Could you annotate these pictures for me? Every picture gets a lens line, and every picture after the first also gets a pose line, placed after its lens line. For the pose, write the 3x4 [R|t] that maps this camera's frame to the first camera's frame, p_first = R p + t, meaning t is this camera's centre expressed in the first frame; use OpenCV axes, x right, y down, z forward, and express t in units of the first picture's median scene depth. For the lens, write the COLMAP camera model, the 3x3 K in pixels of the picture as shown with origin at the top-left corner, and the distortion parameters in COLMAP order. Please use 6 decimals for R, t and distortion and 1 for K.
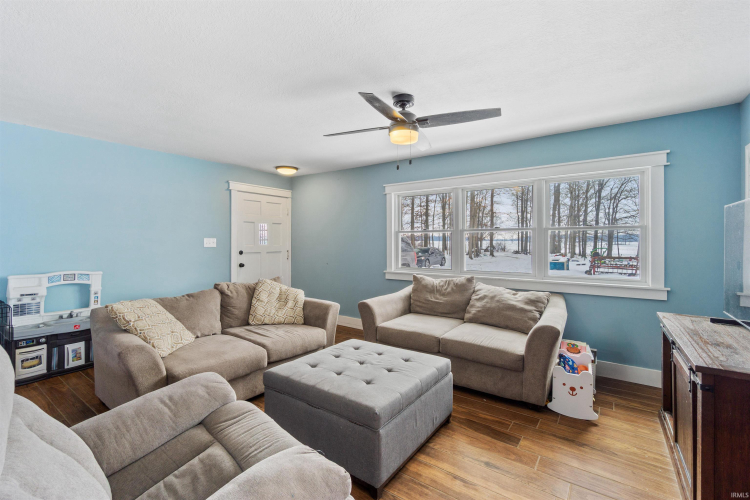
lens RADIAL K [[328.1, 0, 376.1], [0, 328.1, 244.1], [0, 0, 1]] dist [0.001583, 0.000091]
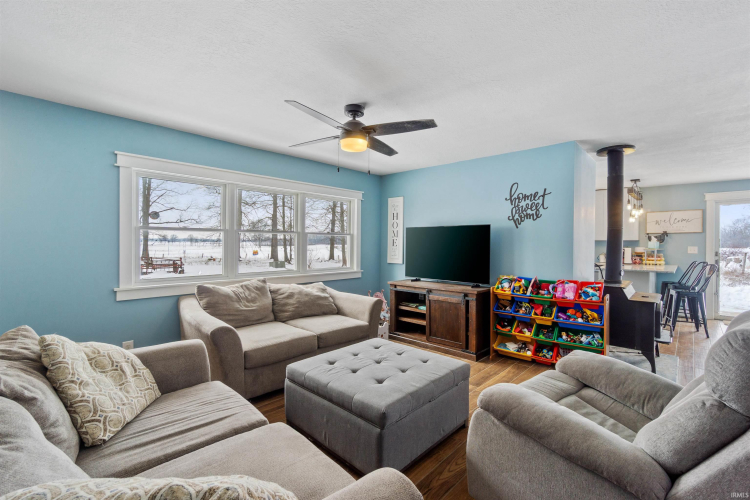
lens RADIAL K [[328.1, 0, 376.1], [0, 328.1, 244.1], [0, 0, 1]] dist [0.001583, 0.000091]
pose [[0.139172, -0.002655, 0.990265, -0.762999], [-0.008553, 0.999956, 0.003883, -0.014069], [-0.990231, -0.009010, 0.139143, 0.608554]]
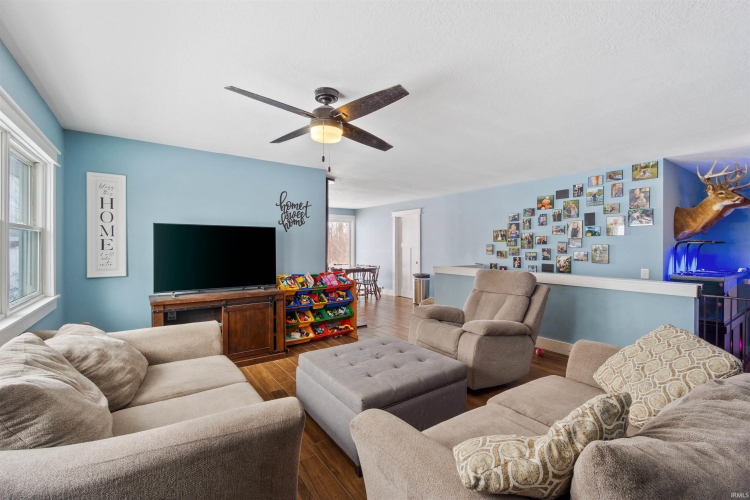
lens RADIAL K [[328.1, 0, 376.1], [0, 328.1, 244.1], [0, 0, 1]] dist [0.001583, 0.000091]
pose [[-0.944018, -0.005447, 0.329849, -0.302179], [-0.006867, 0.999971, -0.003141, -0.019244], [-0.329823, -0.005230, -0.944028, 1.431260]]
